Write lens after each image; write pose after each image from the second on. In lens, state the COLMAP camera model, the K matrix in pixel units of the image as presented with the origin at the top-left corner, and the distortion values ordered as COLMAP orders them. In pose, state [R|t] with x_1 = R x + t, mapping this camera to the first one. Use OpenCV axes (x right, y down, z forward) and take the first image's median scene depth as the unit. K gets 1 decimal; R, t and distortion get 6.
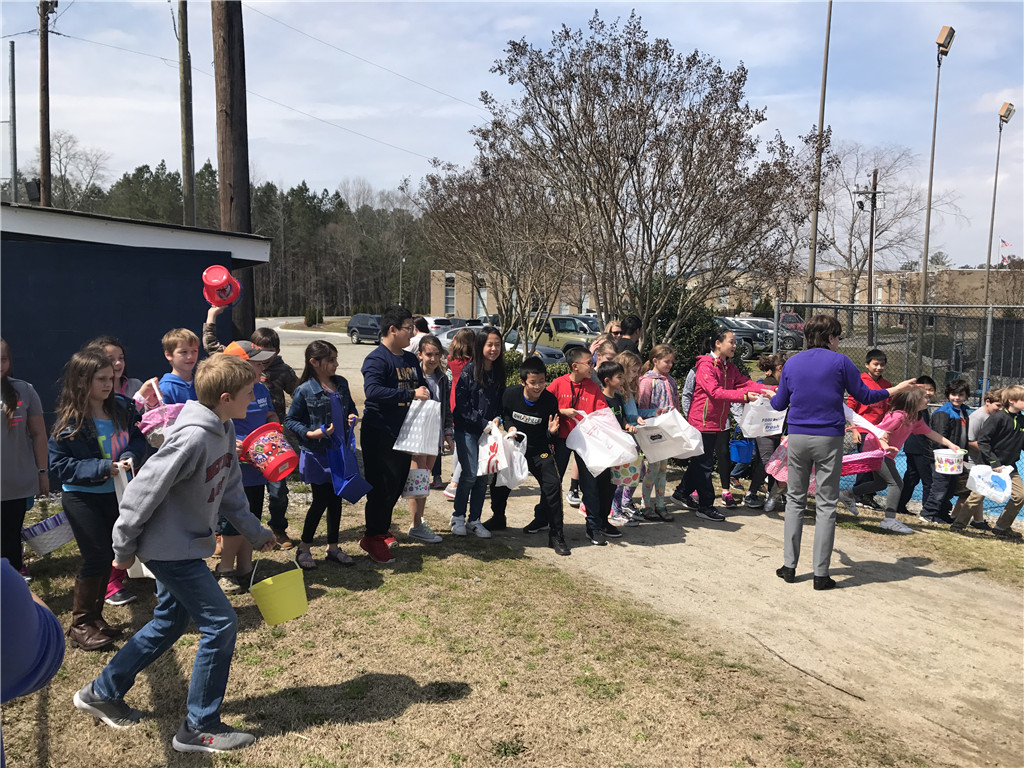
lens RADIAL K [[843.1, 0, 507.3], [0, 843.1, 357.5], [0, 0, 1]] dist [-0.006212, 0.037605]
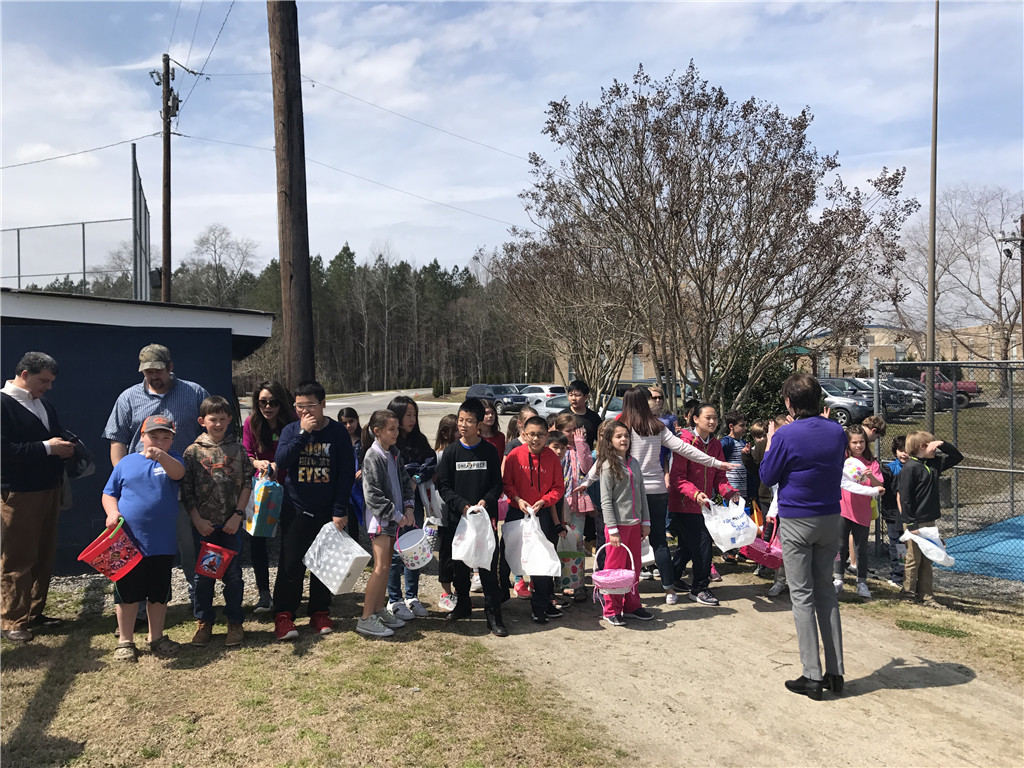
lens RADIAL K [[829.9, 0, 513.9], [0, 829.9, 360.6], [0, 0, 1]] dist [0.056251, -0.065050]
pose [[0.987127, -0.029683, -0.157159, 0.091174], [0.017488, 0.996767, -0.078418, -0.002949], [0.158979, 0.074660, 0.984455, 0.056257]]
